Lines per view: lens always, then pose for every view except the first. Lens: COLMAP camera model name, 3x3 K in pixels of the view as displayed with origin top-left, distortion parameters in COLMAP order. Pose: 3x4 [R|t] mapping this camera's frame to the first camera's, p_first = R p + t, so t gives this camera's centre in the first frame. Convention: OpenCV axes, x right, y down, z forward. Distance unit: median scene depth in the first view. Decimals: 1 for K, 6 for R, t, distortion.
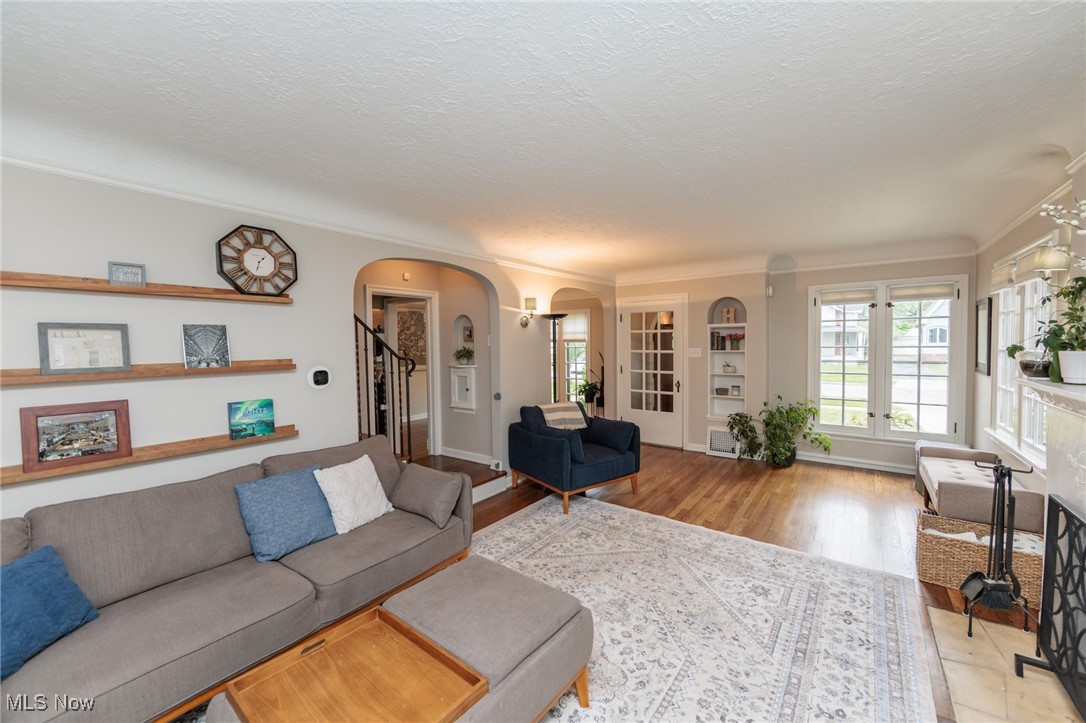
lens RADIAL K [[424.0, 0, 542.6], [0, 424.0, 360.4], [0, 0, 1]] dist [-0.000992, -0.000846]
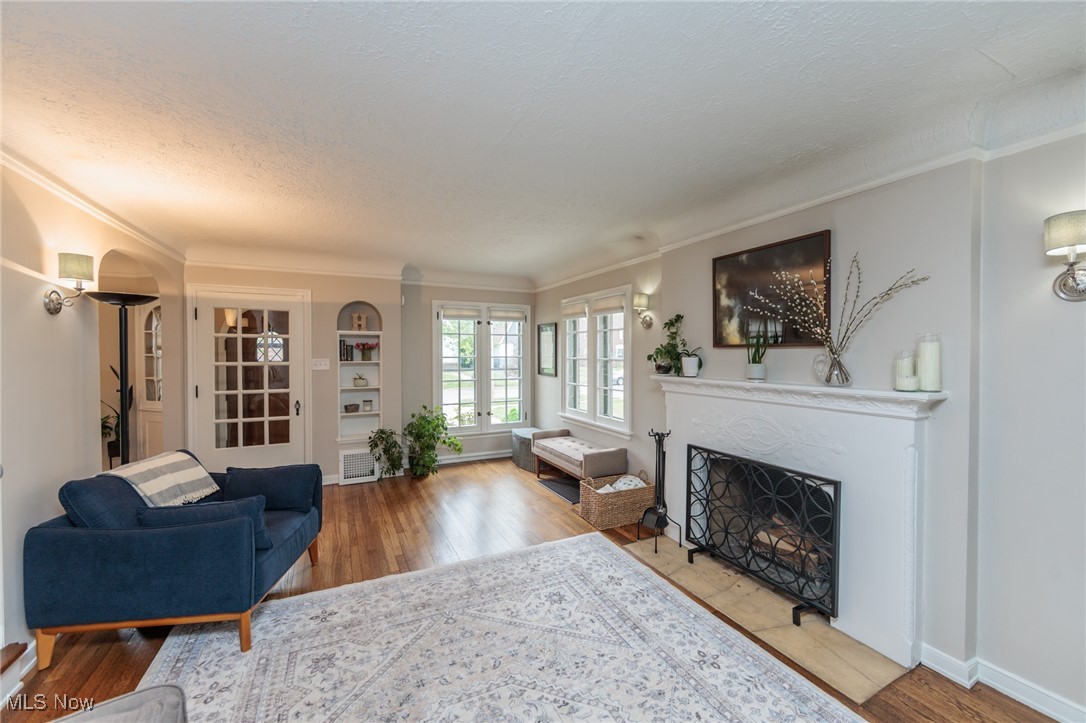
lens RADIAL K [[424.0, 0, 543.2], [0, 424.0, 358.3], [0, 0, 1]] dist [-0.000992, -0.000846]
pose [[0.451116, -0.000331, 0.892465, -0.217964], [0.031682, 0.999376, -0.015643, -0.004238], [-0.891903, 0.035332, 0.450844, 0.306603]]
